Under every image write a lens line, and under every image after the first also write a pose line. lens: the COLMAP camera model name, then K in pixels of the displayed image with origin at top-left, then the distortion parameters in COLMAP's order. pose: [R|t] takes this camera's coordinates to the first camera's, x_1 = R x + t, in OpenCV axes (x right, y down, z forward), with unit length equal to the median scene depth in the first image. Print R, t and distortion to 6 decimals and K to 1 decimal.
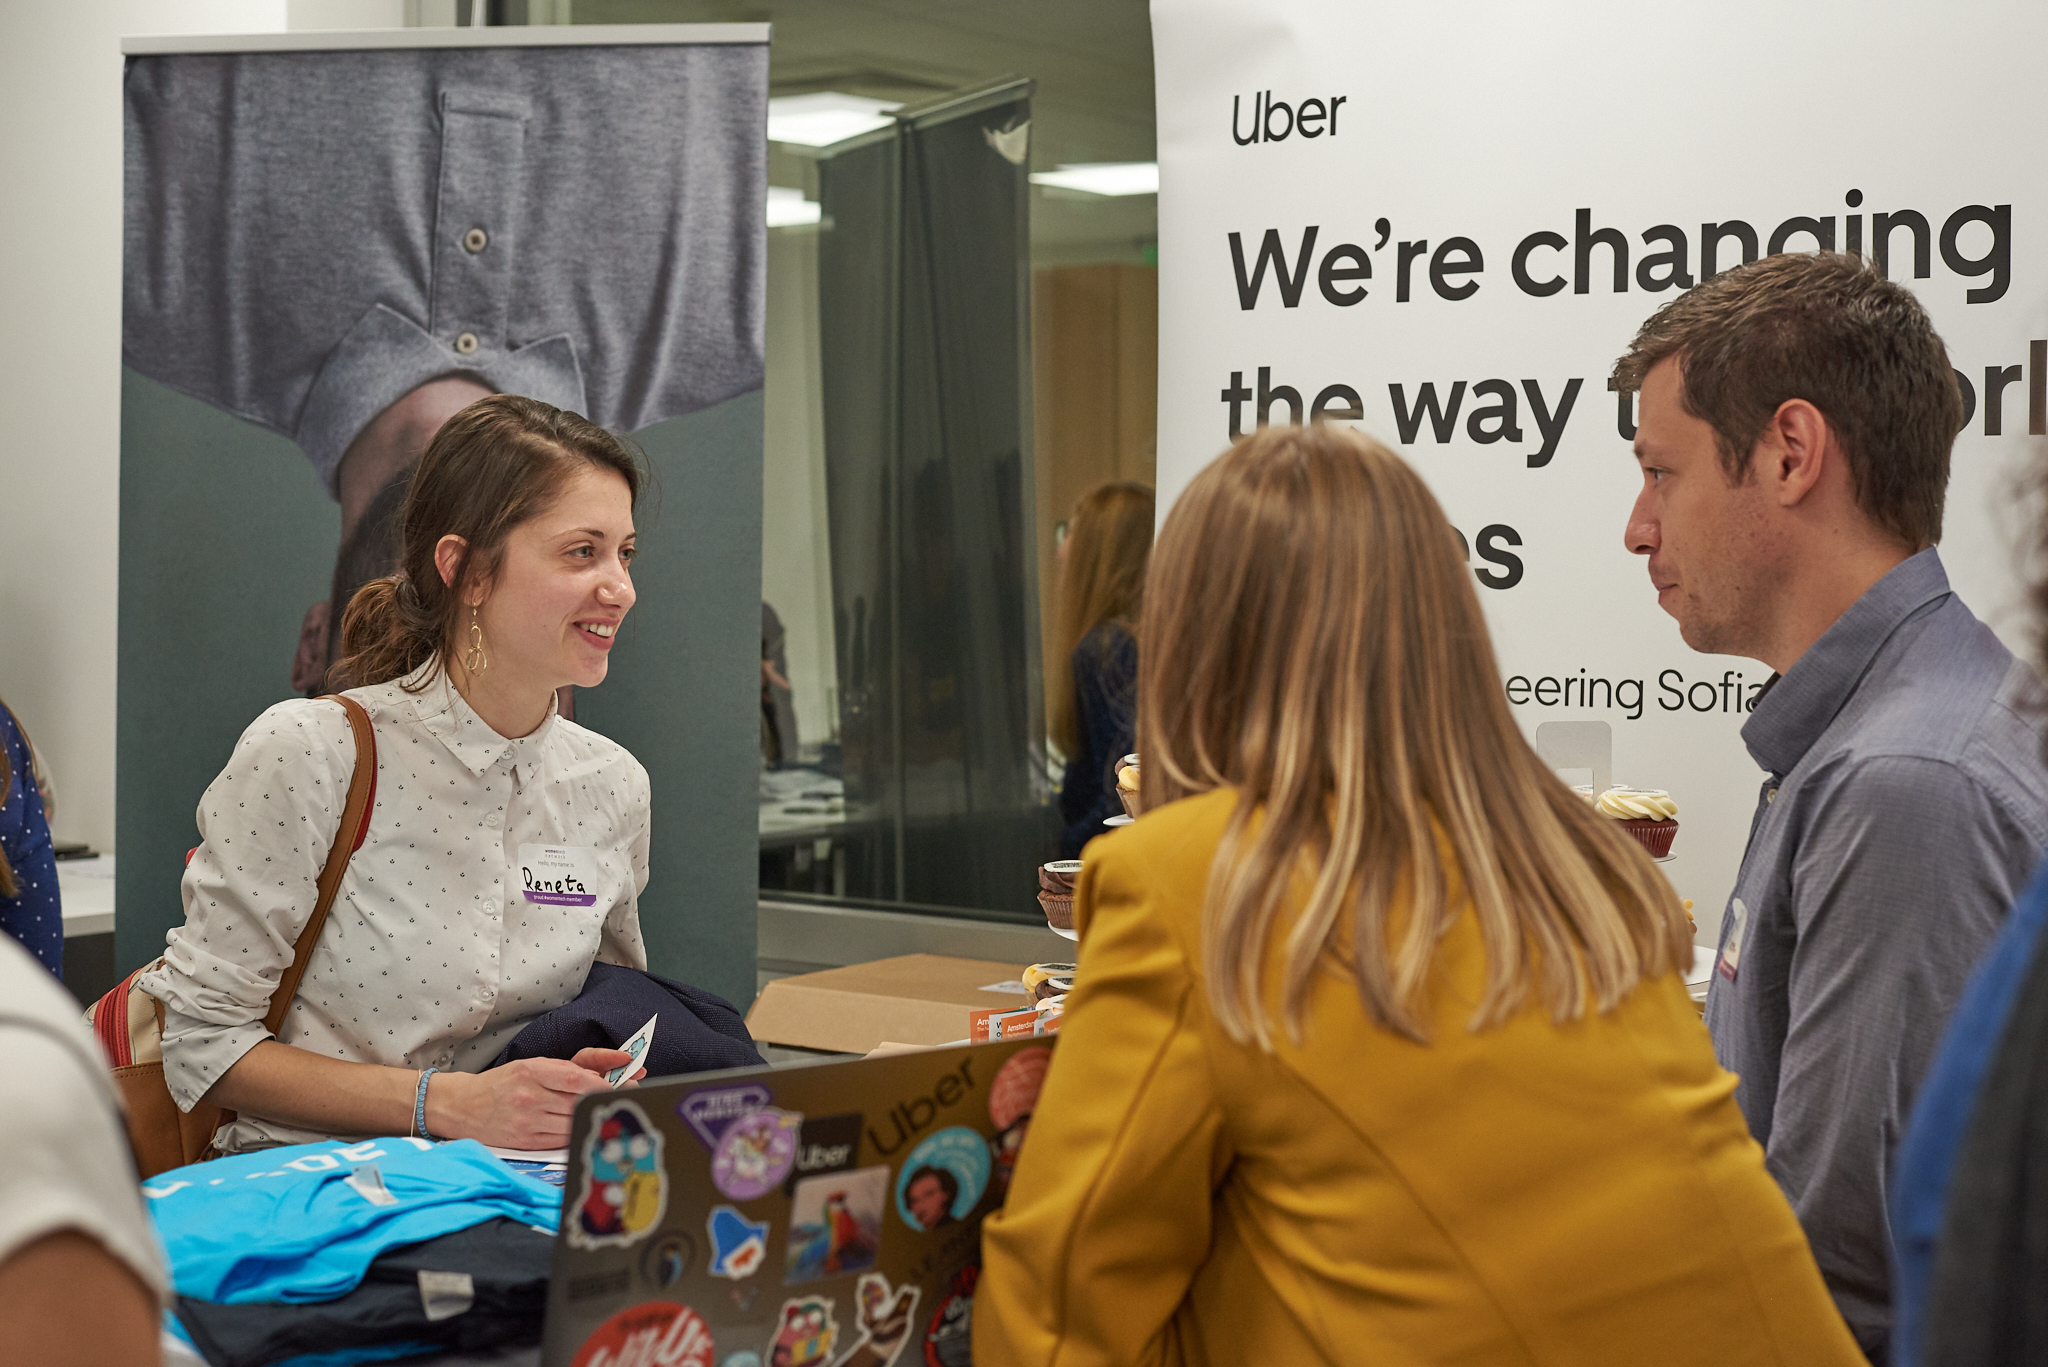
lens RADIAL K [[3139.2, 0, 1027.2], [0, 3139.2, 679.7], [0, 0, 1]] dist [0.013915, 0.000000]
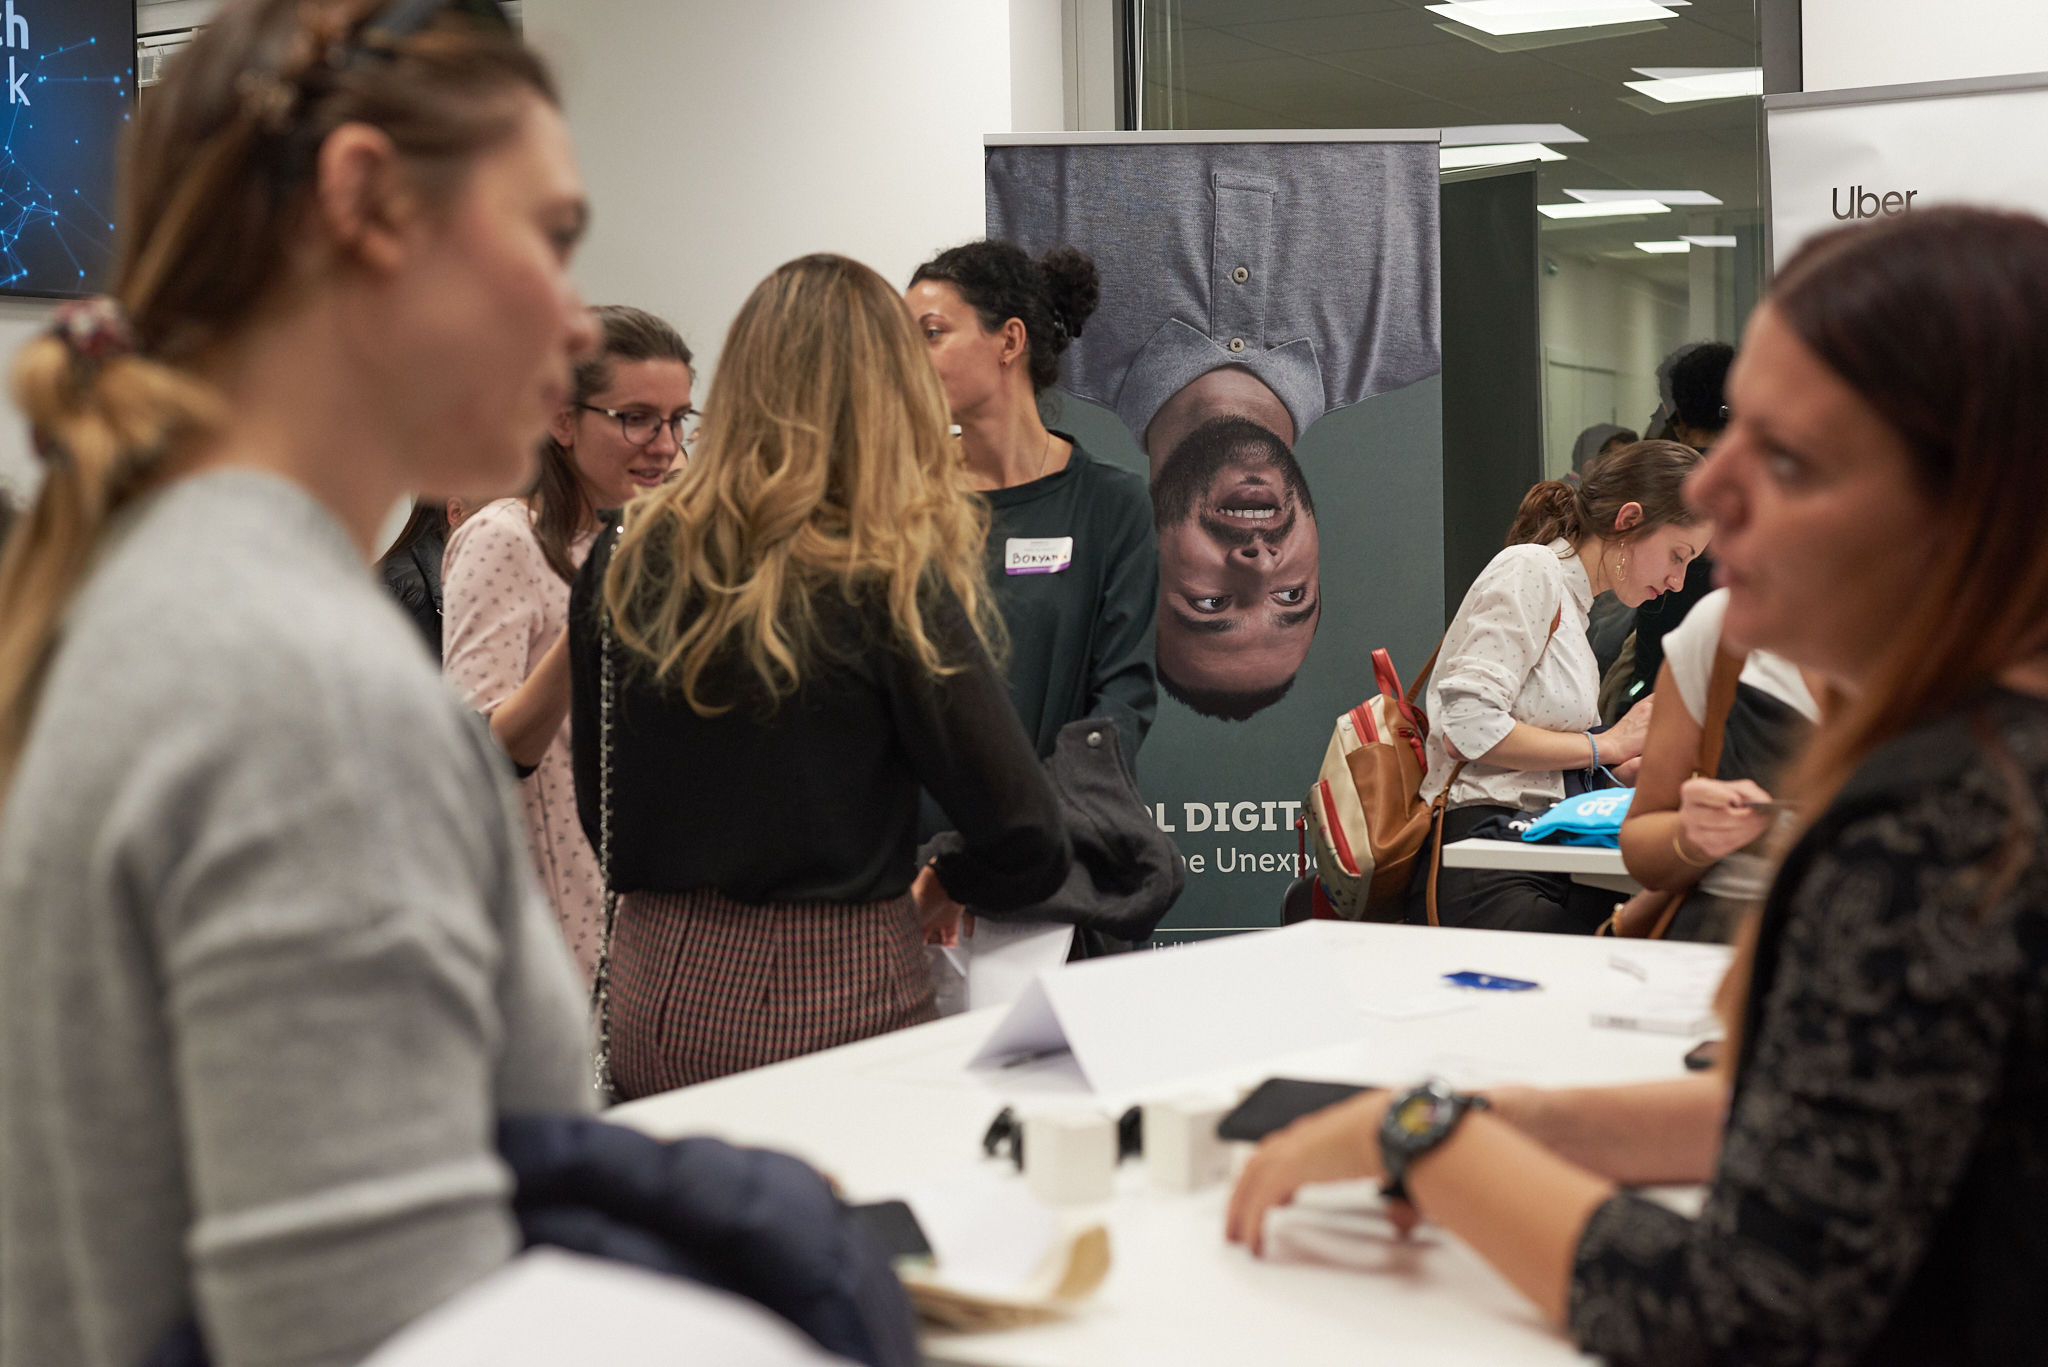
lens RADIAL K [[3139.2, 0, 1020.3], [0, 3139.2, 684.7], [0, 0, 1]] dist [0.013915, 0.000000]
pose [[0.981246, -0.030042, 0.190404, -0.562784], [0.027143, 0.999473, 0.017813, 0.023133], [-0.190839, -0.012311, 0.981544, -0.426333]]
